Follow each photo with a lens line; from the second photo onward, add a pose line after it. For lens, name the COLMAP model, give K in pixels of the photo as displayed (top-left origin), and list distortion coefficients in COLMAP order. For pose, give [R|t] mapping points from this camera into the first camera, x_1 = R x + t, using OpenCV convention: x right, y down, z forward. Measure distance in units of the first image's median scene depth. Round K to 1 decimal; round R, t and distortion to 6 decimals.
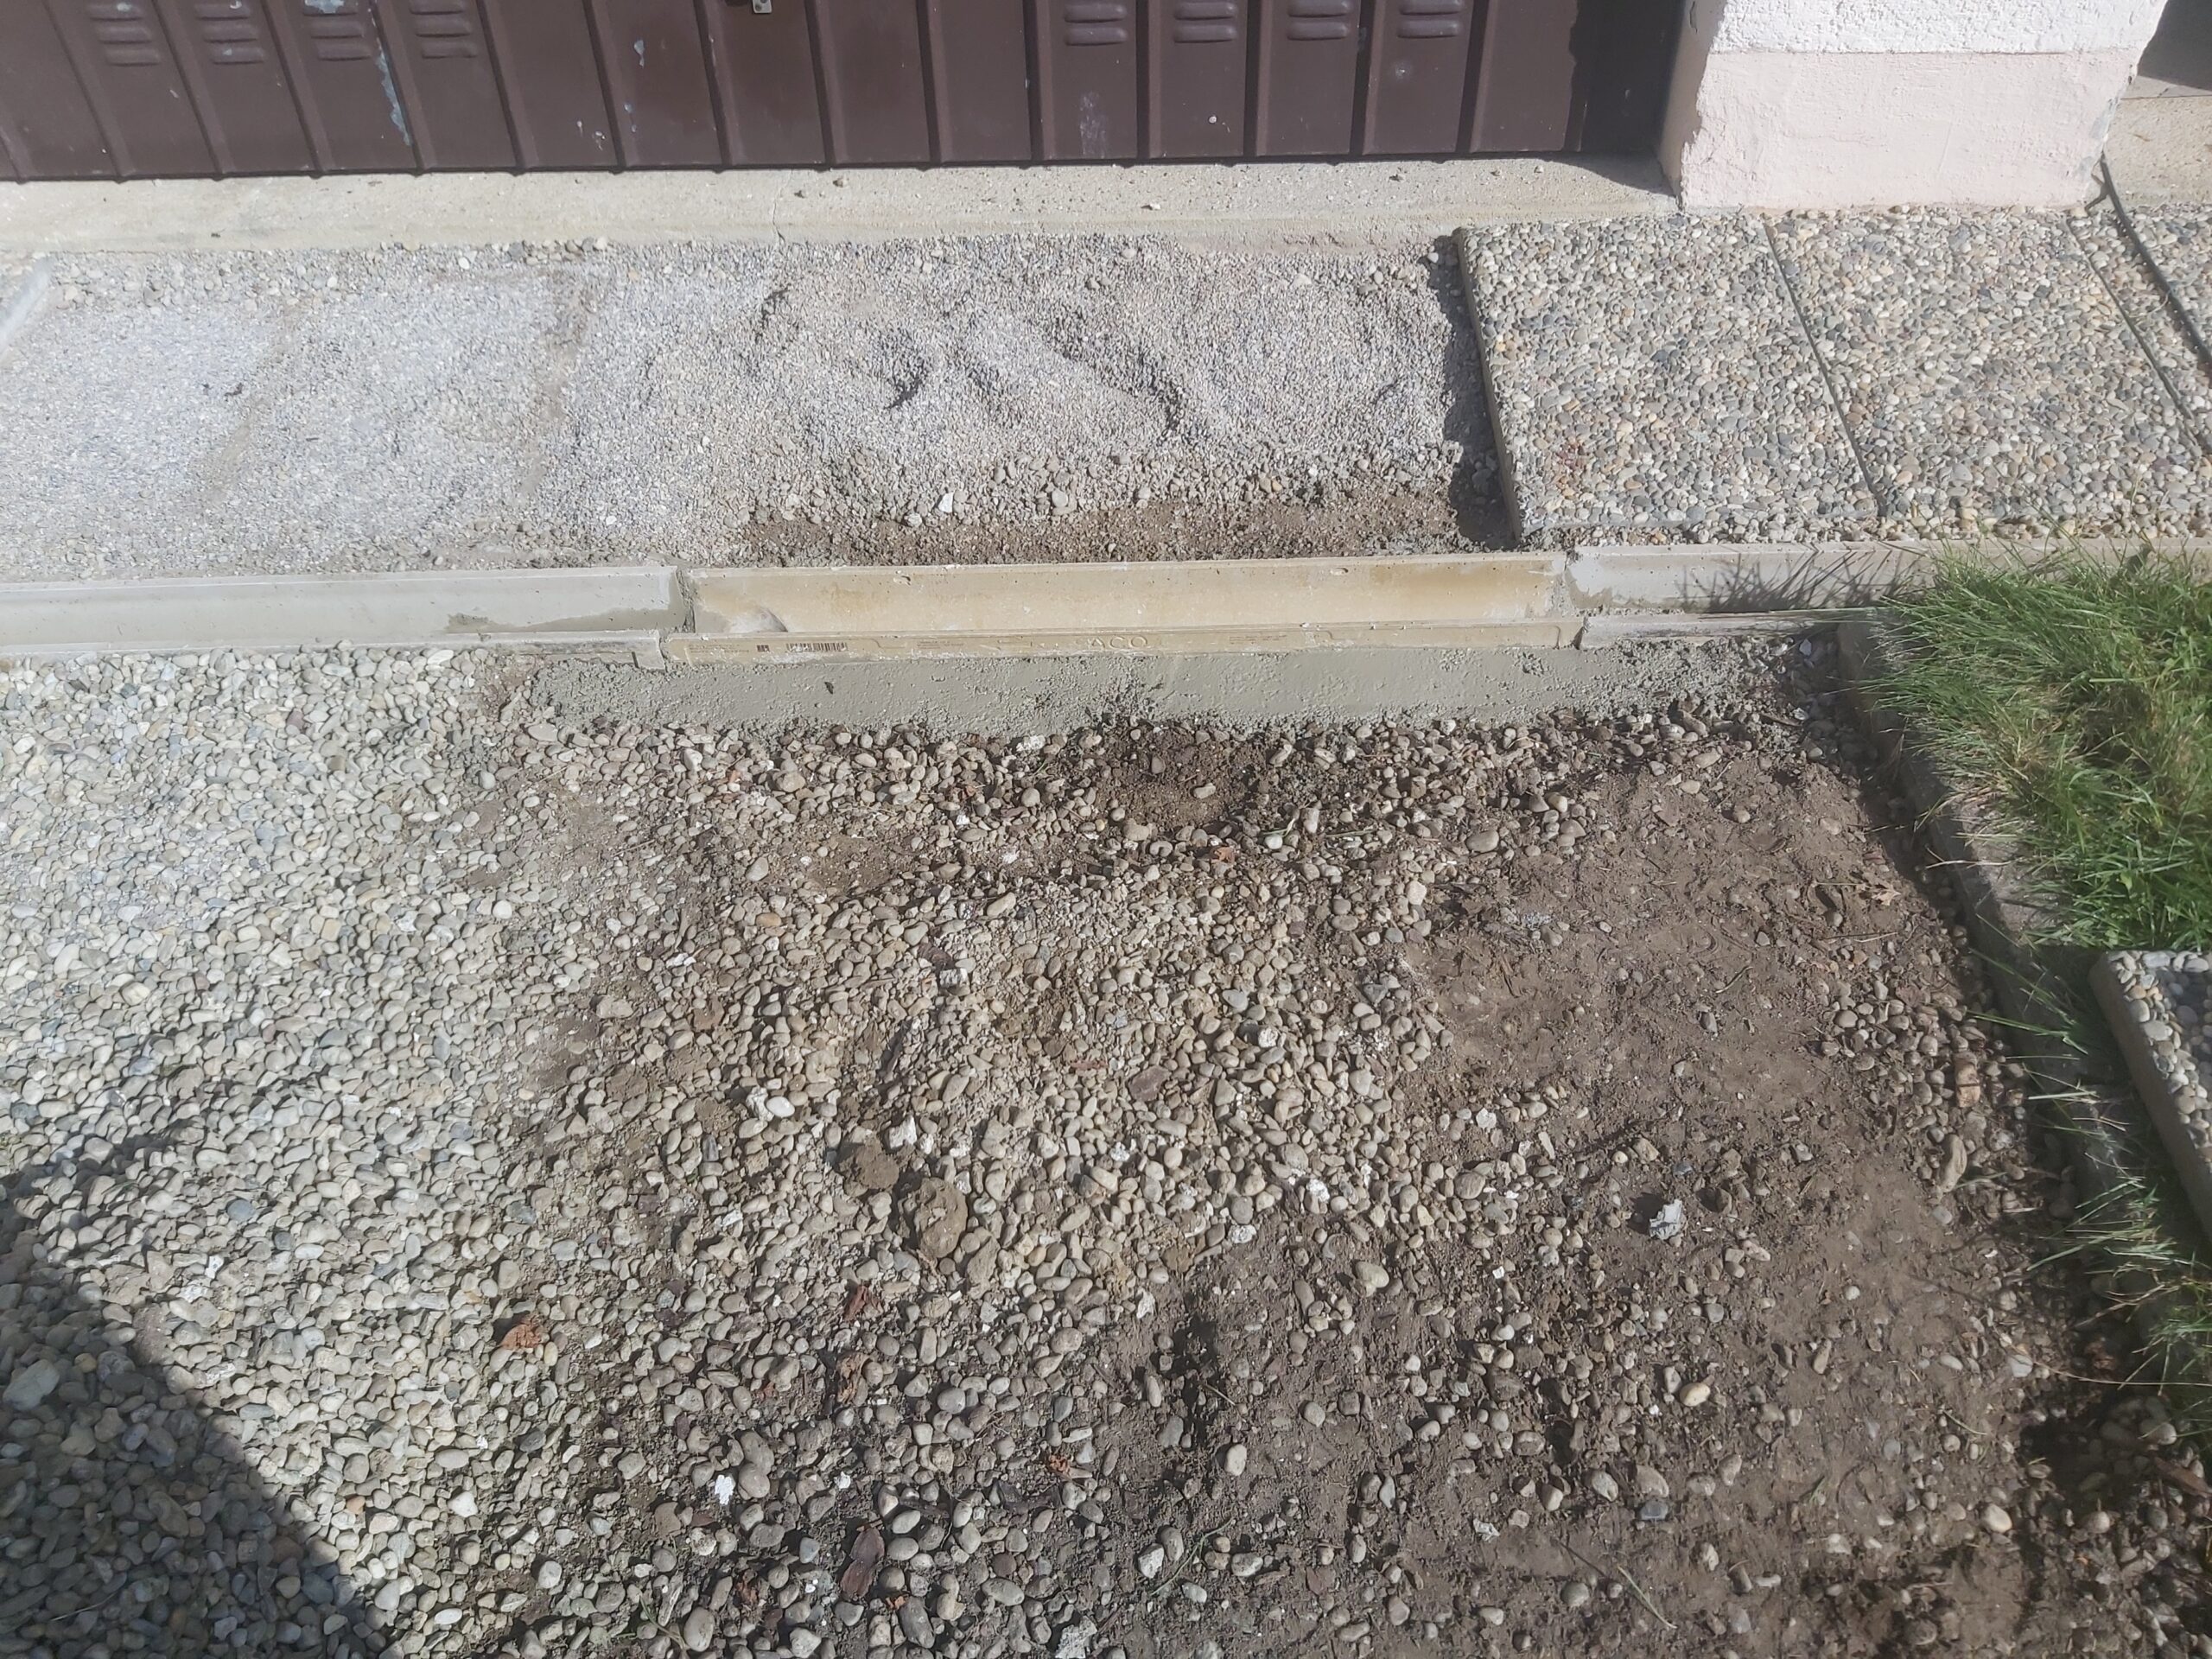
lens RADIAL K [[1705.8, 0, 1098.7], [0, 1705.8, 825.5], [0, 0, 1]] dist [0.057422, -0.122063]
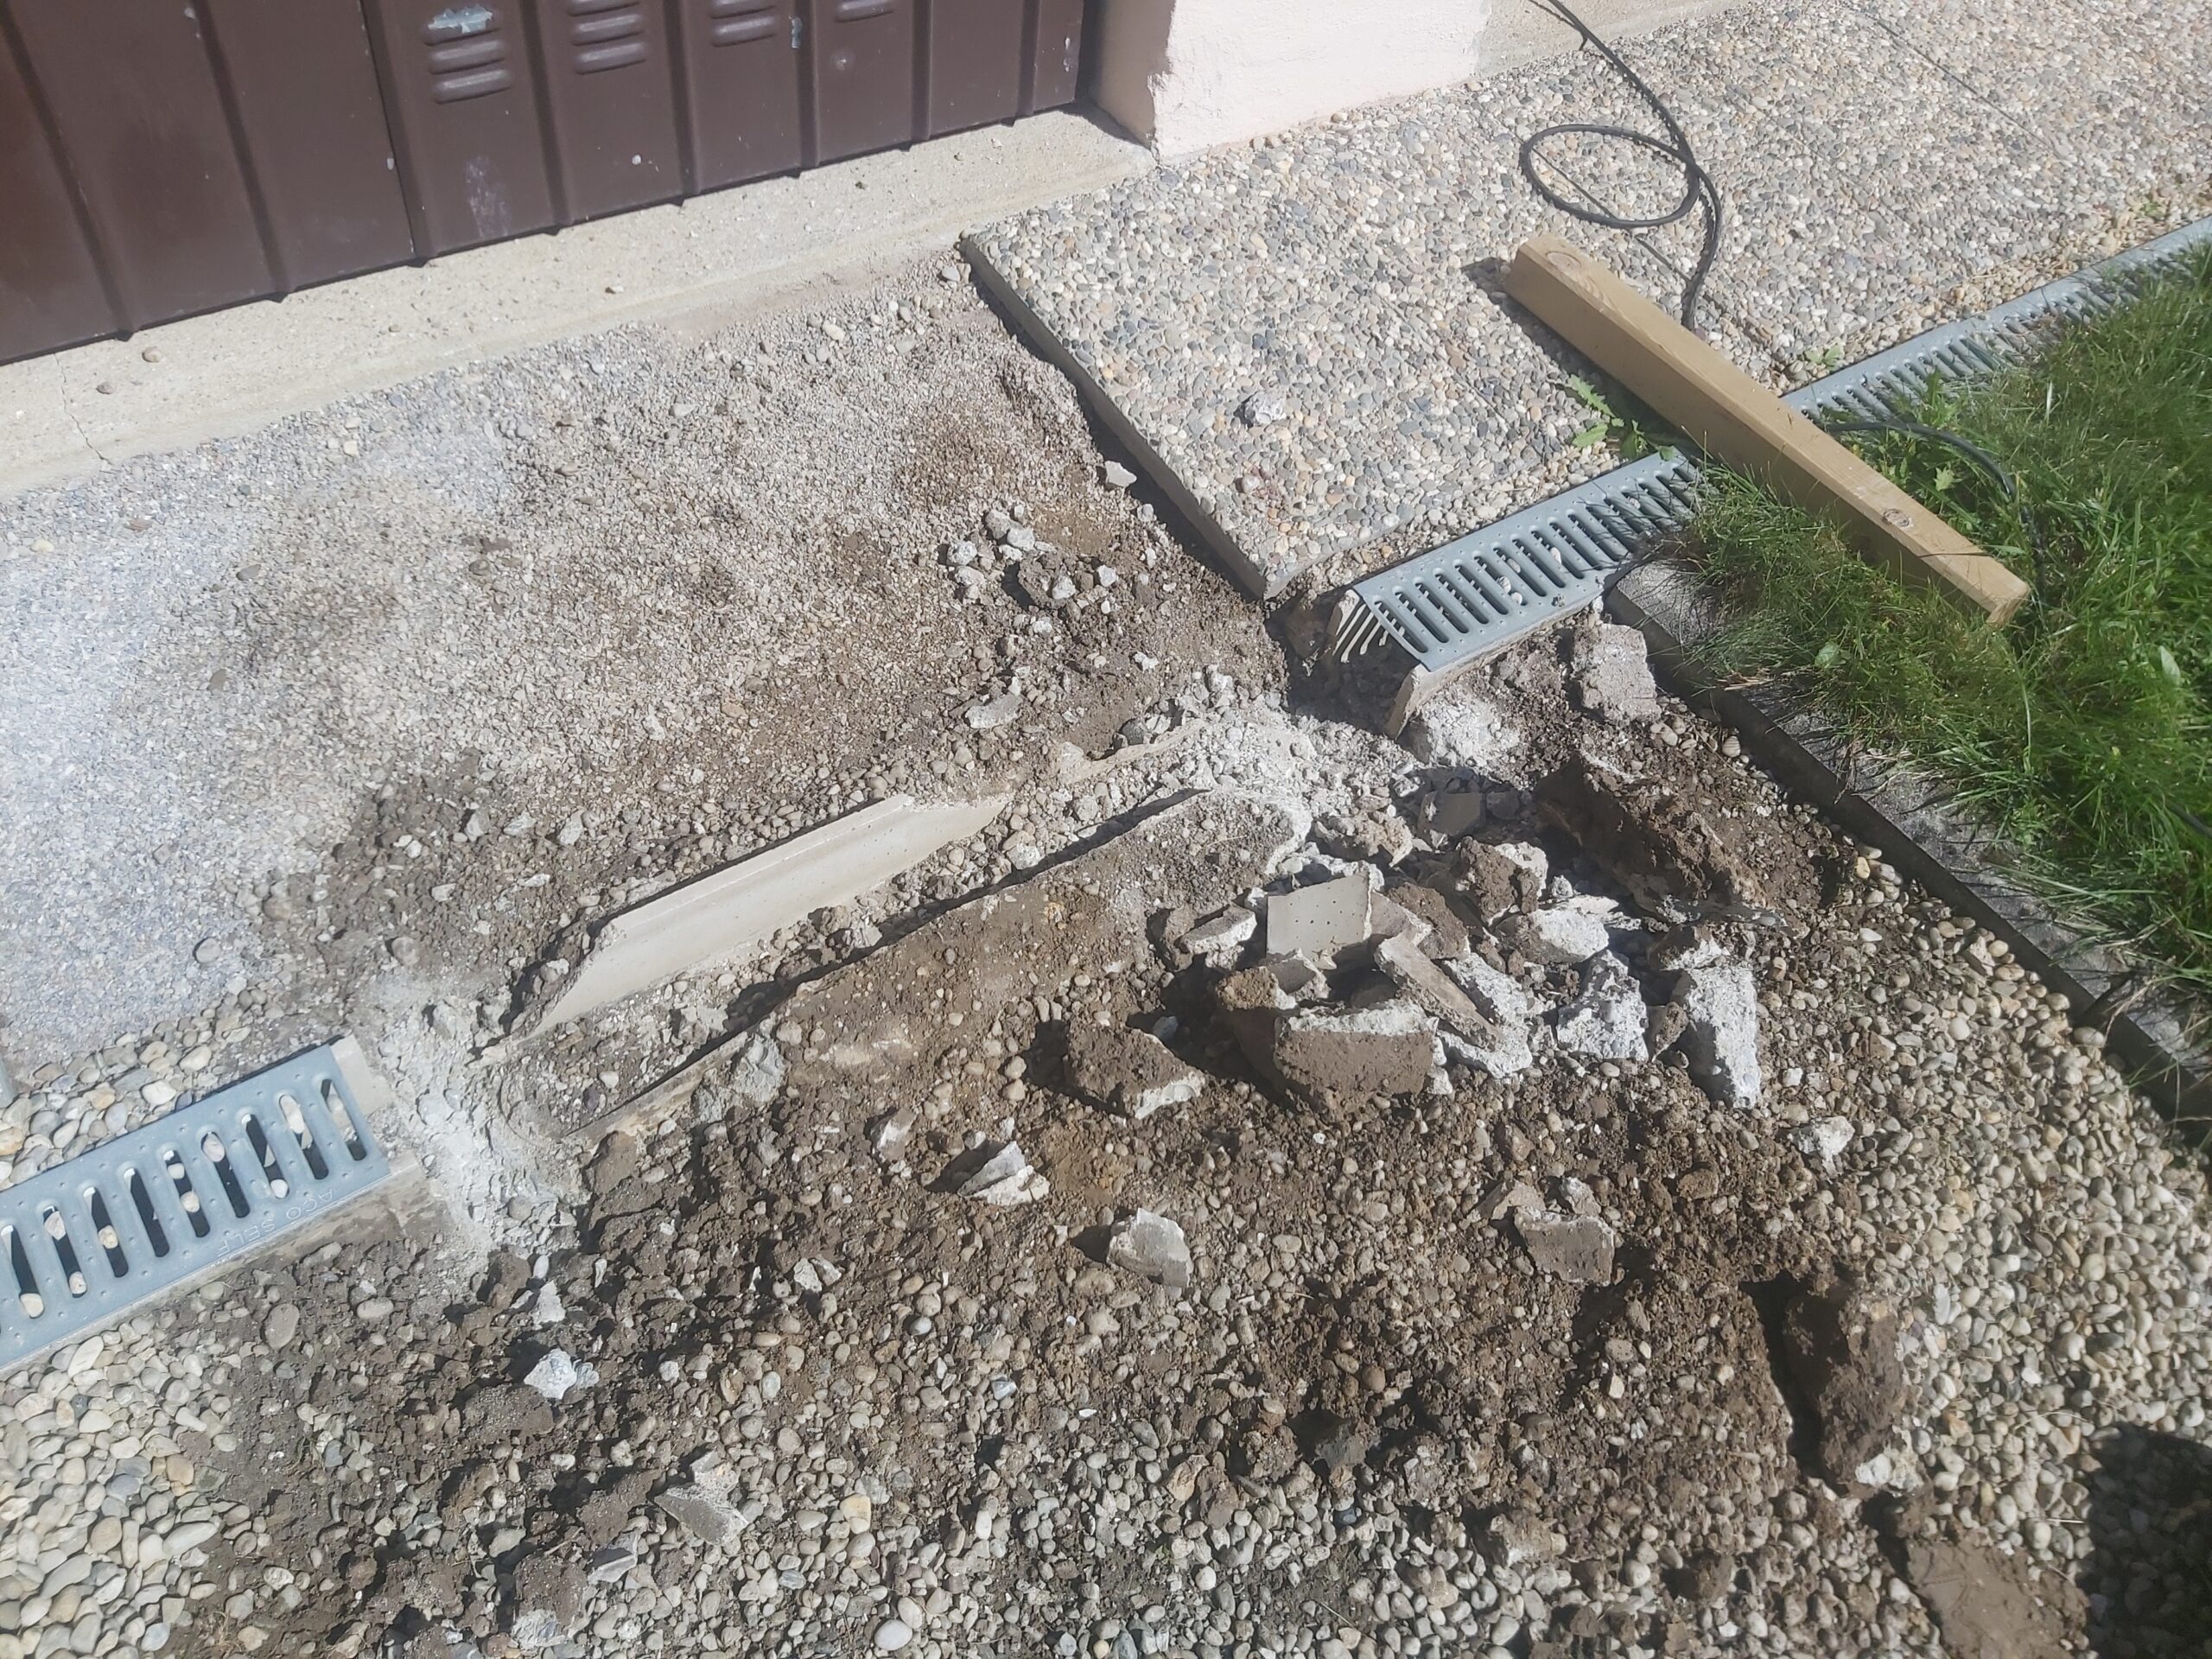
lens RADIAL K [[1705.8, 0, 1102.5], [0, 1705.8, 811.0], [0, 0, 1]] dist [0.057422, -0.122063]
pose [[0.791047, -0.379885, 0.479512, -0.265995], [0.326710, 0.925028, 0.193866, -0.233247], [-0.517208, 0.003305, 0.855853, 0.239332]]
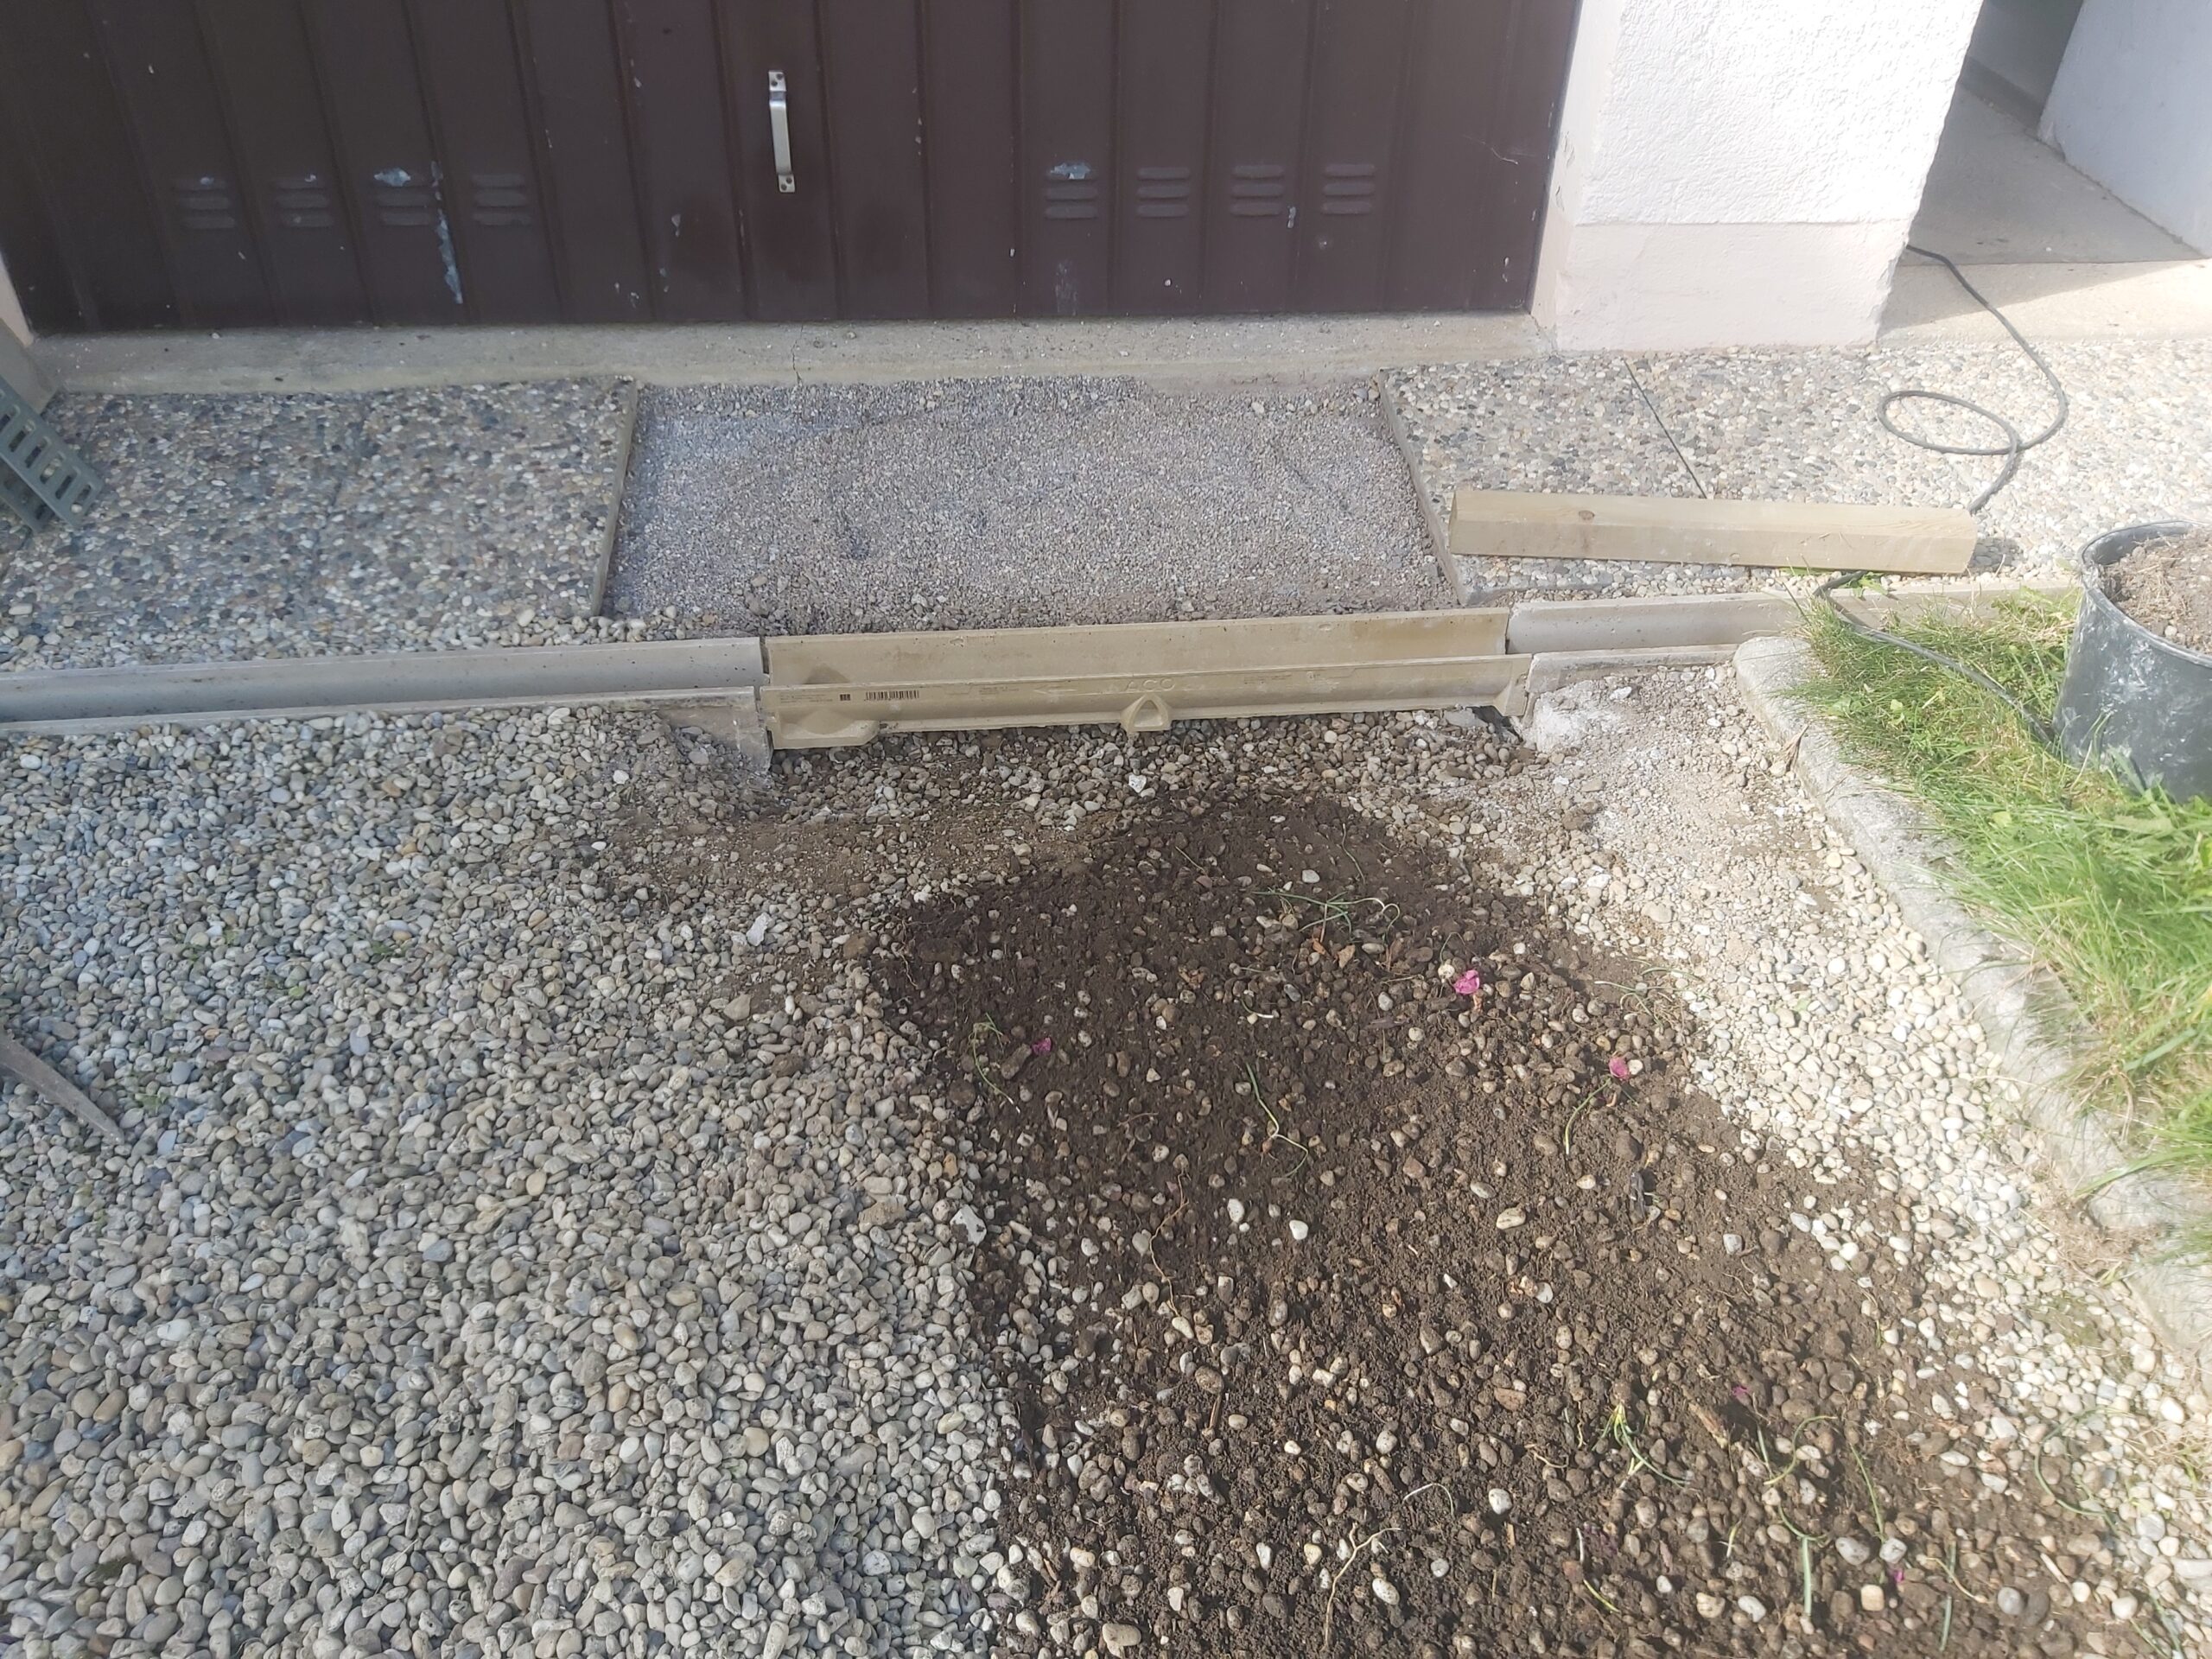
lens RADIAL K [[1705.8, 0, 1088.9], [0, 1705.8, 843.4], [0, 0, 1]] dist [0.057422, -0.122063]
pose [[0.993466, -0.033111, 0.109218, -0.136849], [0.046029, 0.991951, -0.117960, 0.116222], [-0.104433, 0.122216, 0.986994, -0.122852]]
